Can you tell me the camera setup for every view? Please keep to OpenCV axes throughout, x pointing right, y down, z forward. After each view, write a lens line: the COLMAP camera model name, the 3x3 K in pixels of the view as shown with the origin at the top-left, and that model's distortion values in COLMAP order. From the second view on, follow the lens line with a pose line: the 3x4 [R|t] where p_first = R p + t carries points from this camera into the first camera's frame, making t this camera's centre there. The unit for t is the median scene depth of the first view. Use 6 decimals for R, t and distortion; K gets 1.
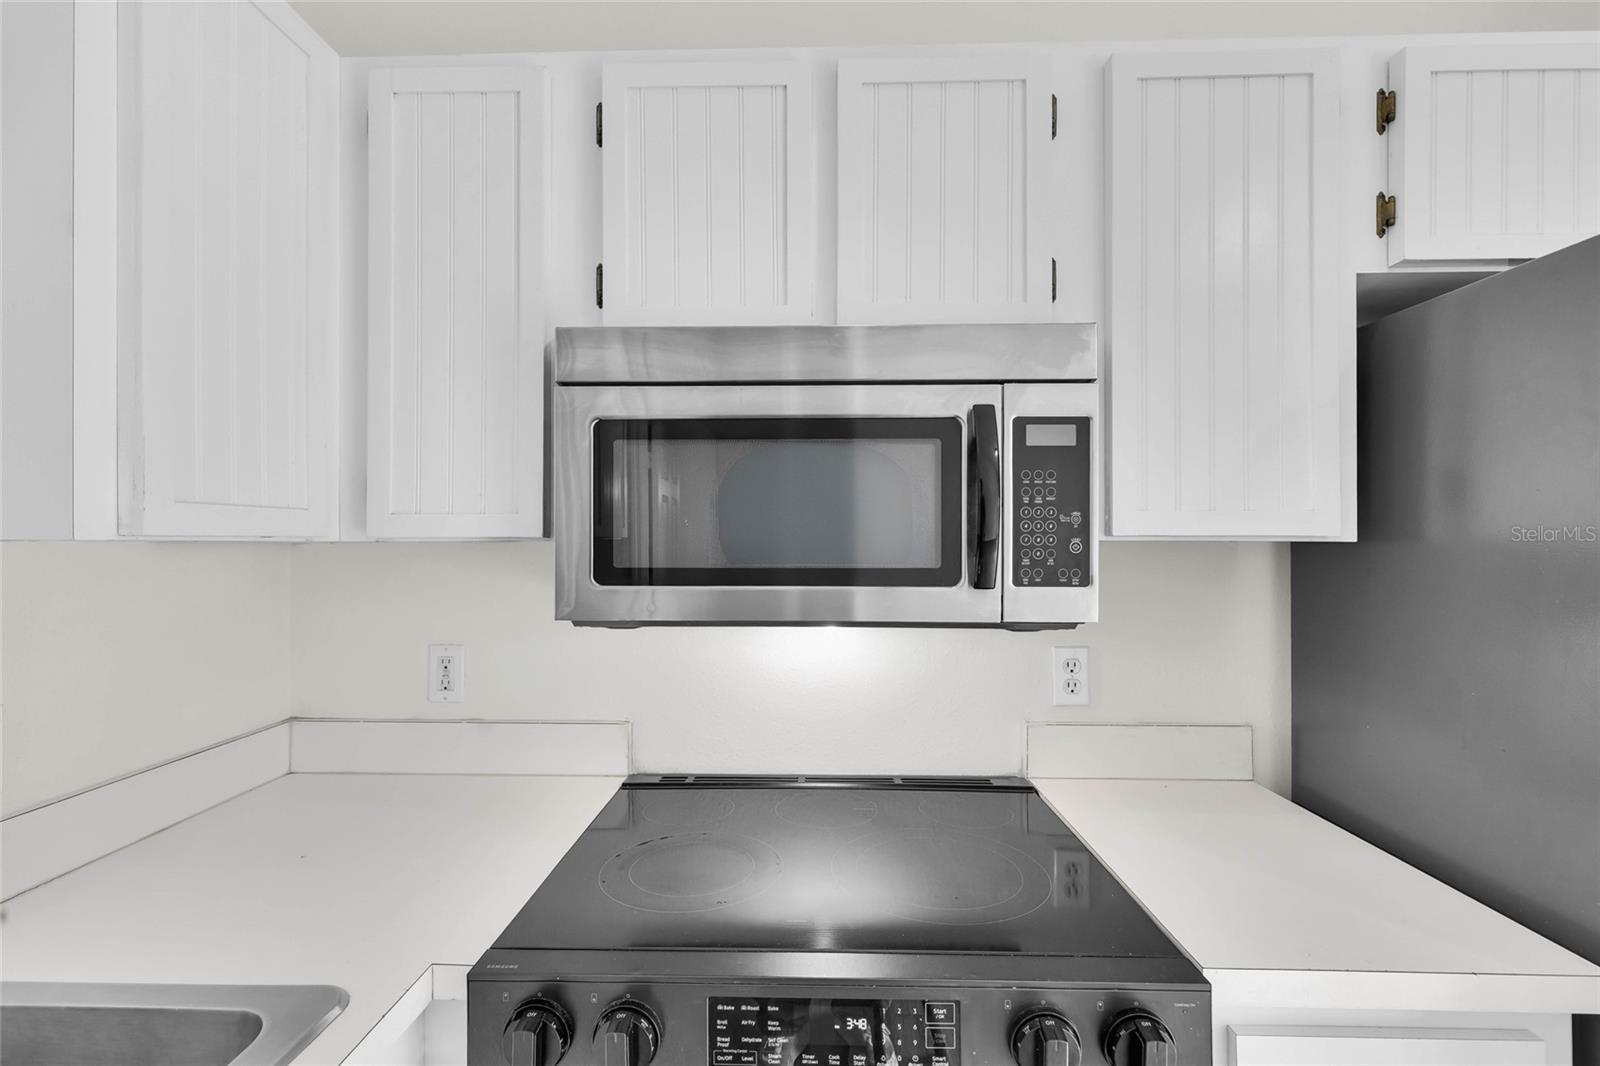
lens RADIAL K [[730.3, 0, 788.8], [0, 730.3, 537.8], [0, 0, 1]] dist [0.003216, 0.000356]
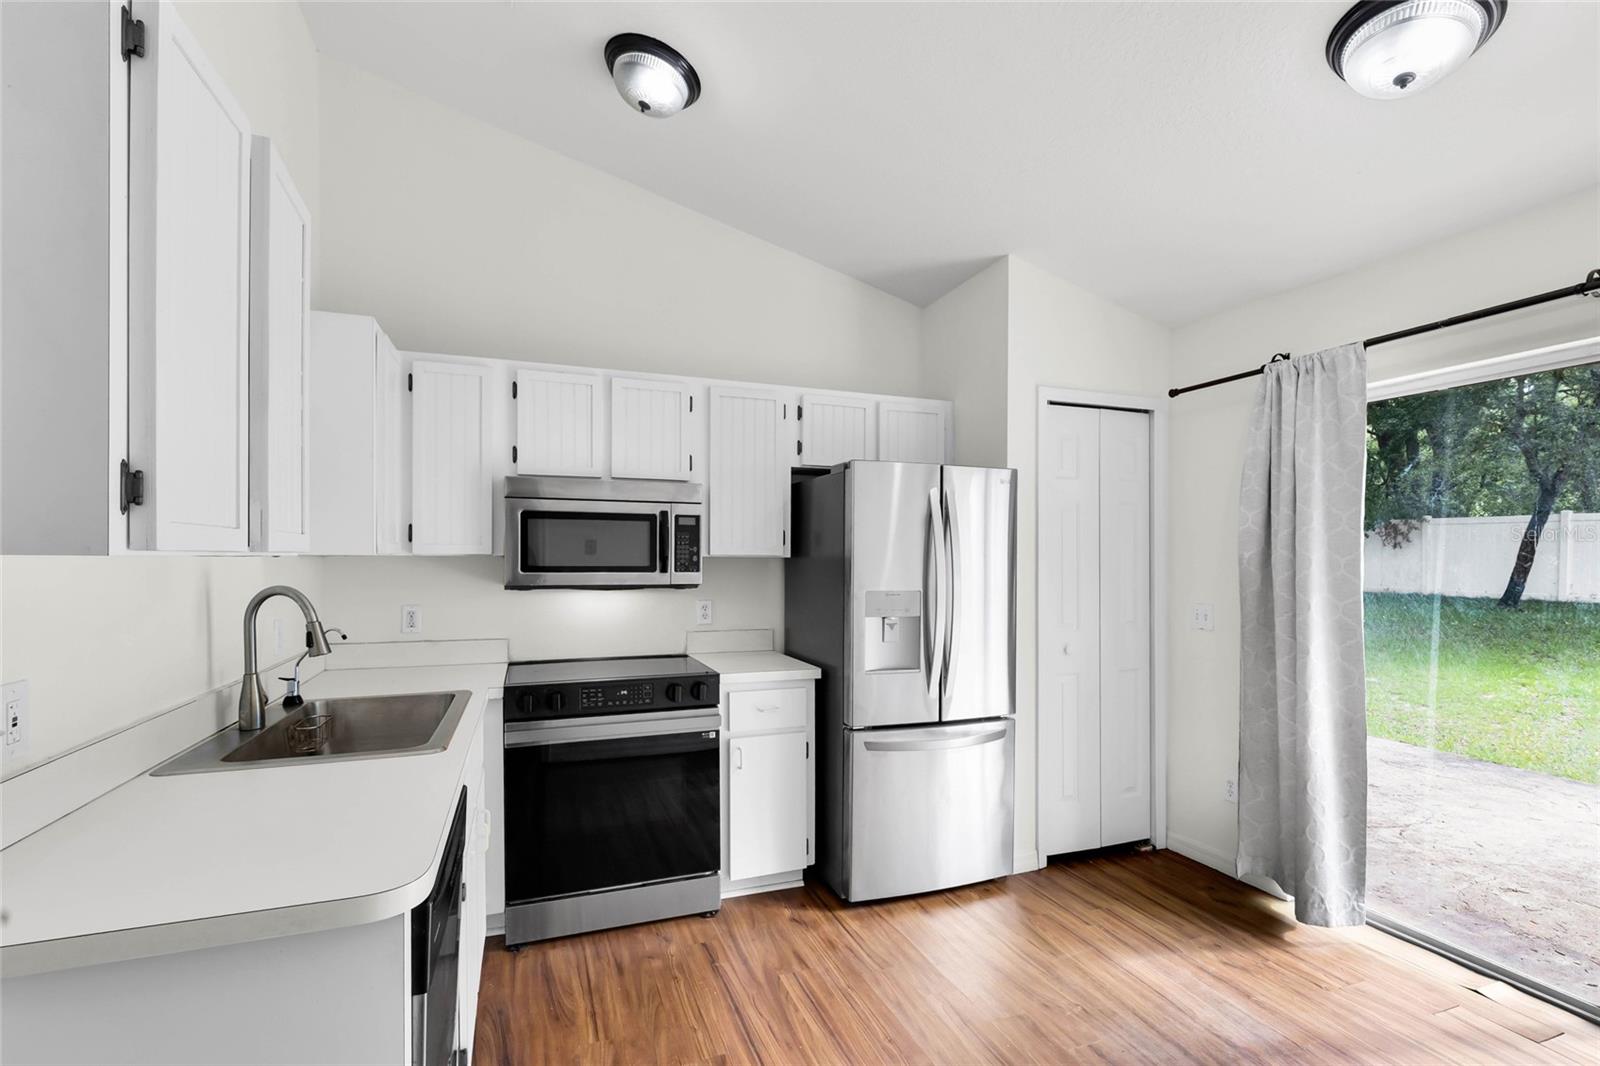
lens RADIAL K [[730.3, 0, 800.7], [0, 730.3, 558.1], [0, 0, 1]] dist [0.003216, 0.000356]
pose [[0.923696, 0.002952, 0.383115, -0.342967], [-0.007382, 0.999922, 0.010093, -0.022529], [-0.383055, -0.012151, 0.923645, -1.876454]]
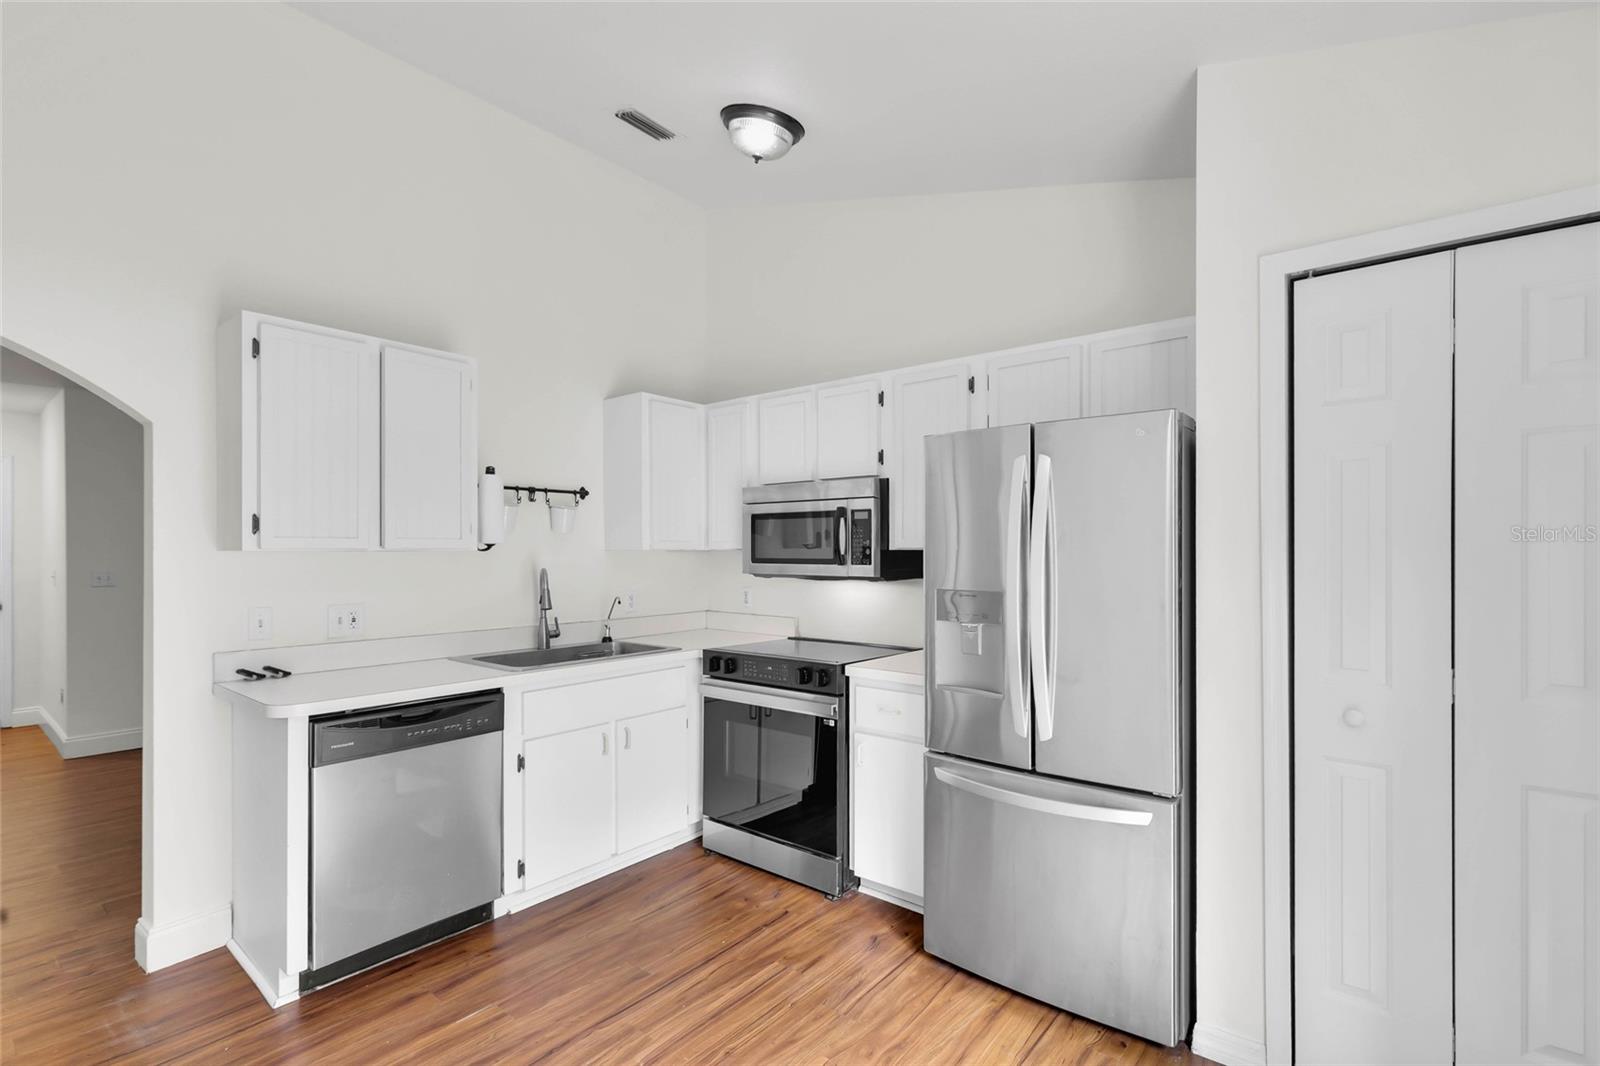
lens RADIAL K [[730.3, 0, 811.7], [0, 730.3, 550.0], [0, 0, 1]] dist [0.003216, 0.000356]
pose [[0.802515, -0.001423, -0.596630, 1.970056], [0.006276, 0.999962, 0.006057, -0.015045], [0.596599, -0.008606, 0.802493, -1.538725]]
